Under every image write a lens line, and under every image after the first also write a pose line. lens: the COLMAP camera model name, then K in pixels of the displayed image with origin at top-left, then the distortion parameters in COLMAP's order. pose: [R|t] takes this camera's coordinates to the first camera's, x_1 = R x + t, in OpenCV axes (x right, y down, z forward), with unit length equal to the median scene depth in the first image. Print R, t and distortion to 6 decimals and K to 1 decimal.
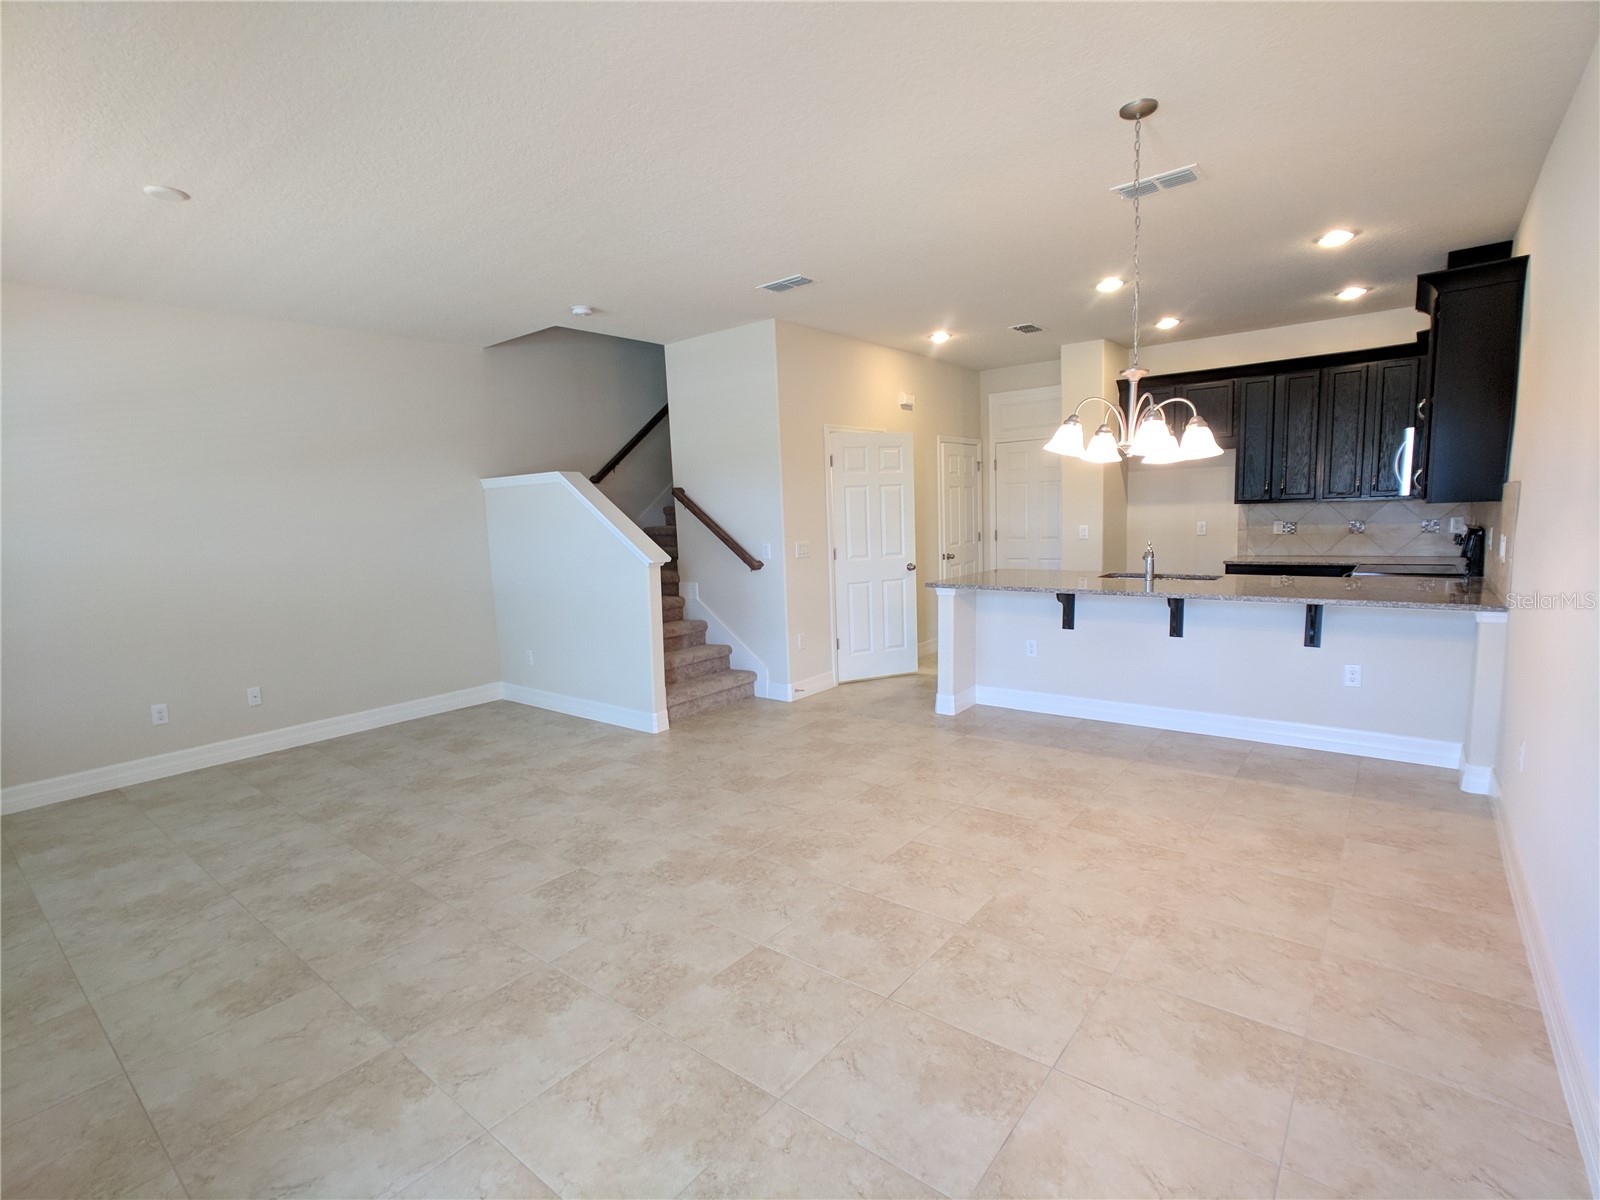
lens RADIAL K [[781.5, 0, 790.7], [0, 781.5, 614.5], [0, 0, 1]] dist [-0.044074, 0.021278]
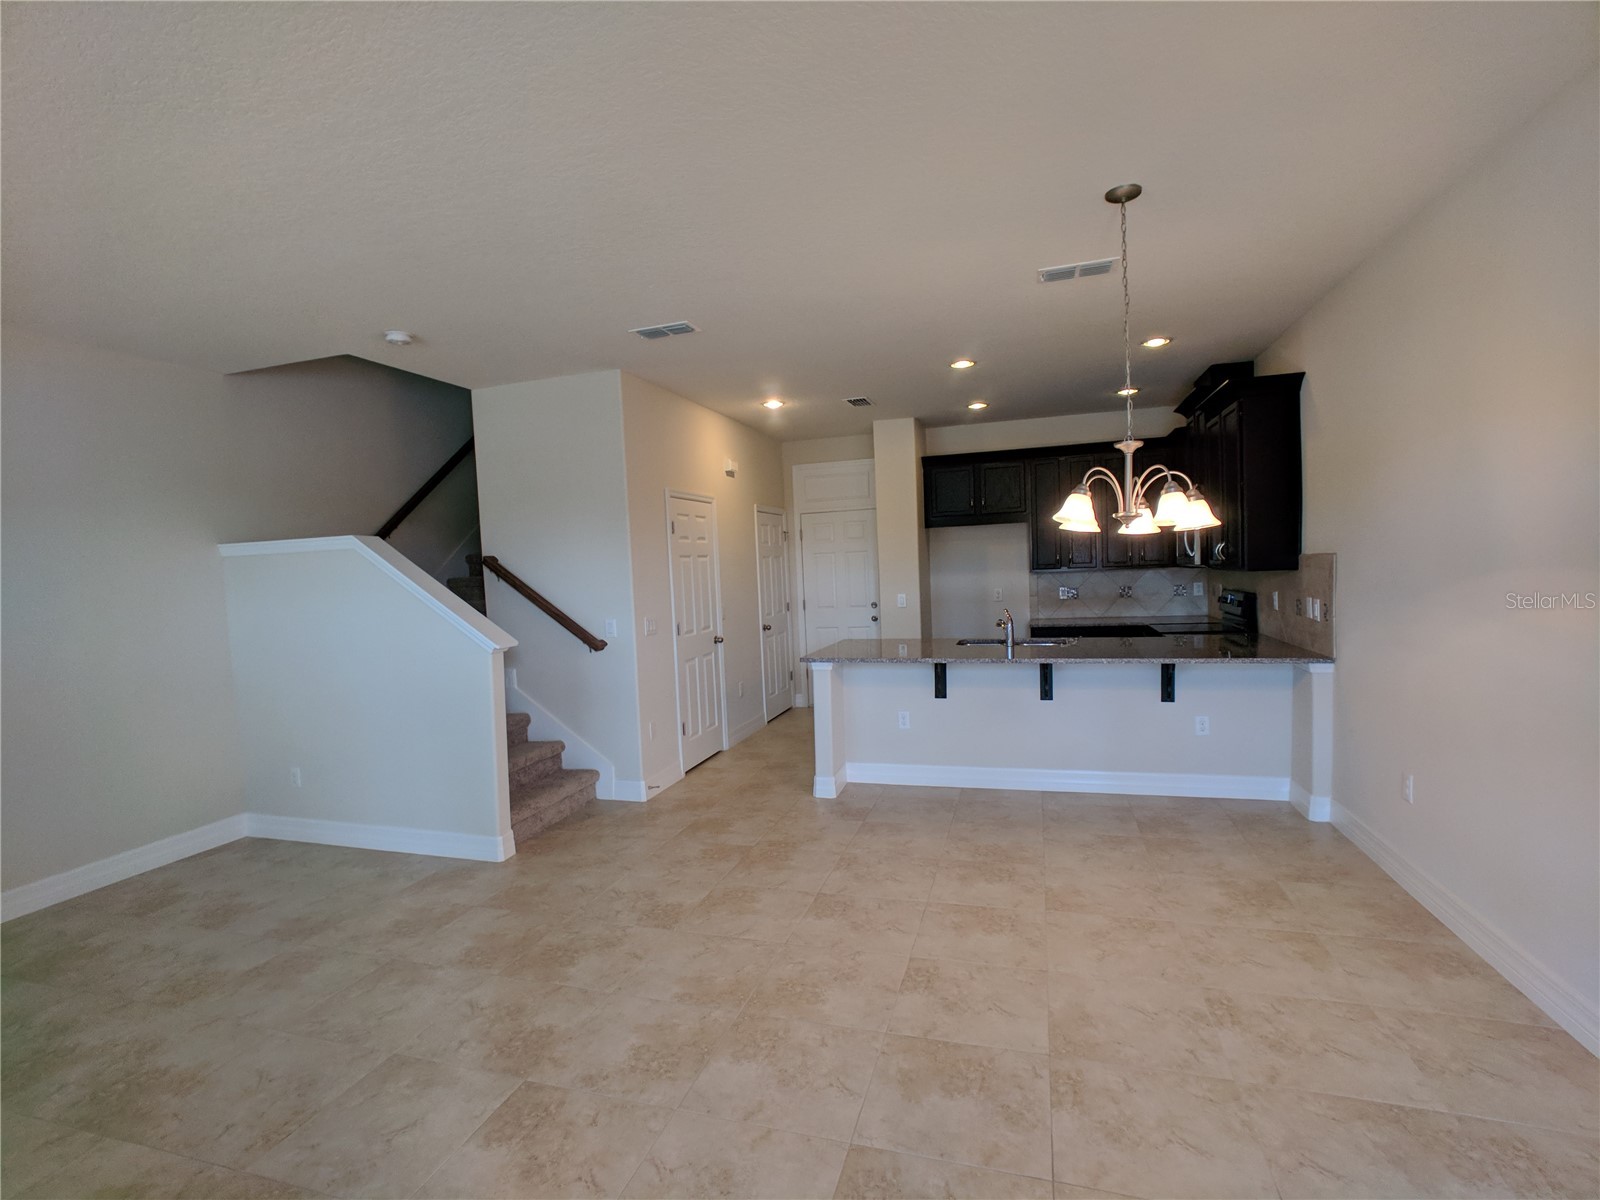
lens RADIAL K [[781.5, 0, 790.7], [0, 781.5, 614.5], [0, 0, 1]] dist [-0.044074, 0.021278]
pose [[0.930183, -0.023095, 0.366368, -0.189753], [0.055286, 0.995449, -0.077618, -0.022099], [-0.362908, 0.092454, 0.927227, 0.138239]]
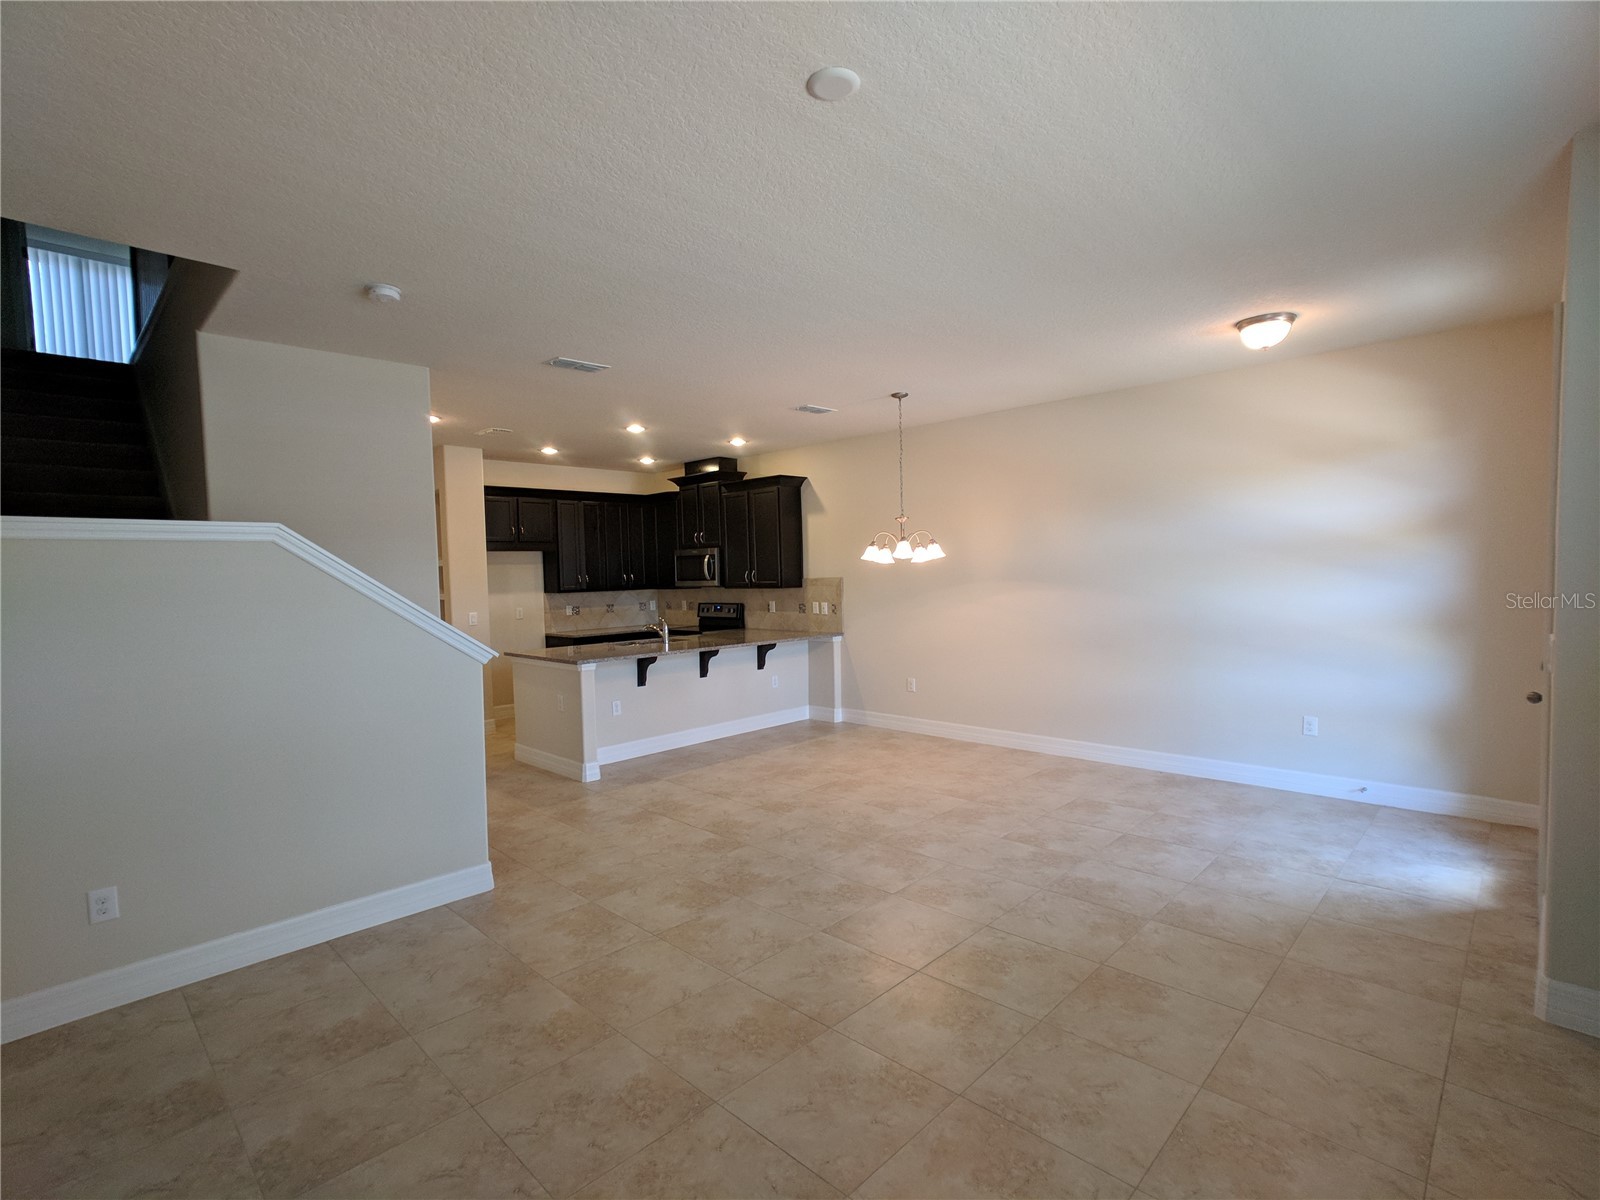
lens RADIAL K [[781.5, 0, 790.7], [0, 781.5, 614.5], [0, 0, 1]] dist [-0.044074, 0.021278]
pose [[0.092124, -0.019657, 0.995554, -0.907480], [0.157025, 0.987582, 0.004969, -0.066162], [-0.983289, 0.155869, 0.094066, 0.635100]]
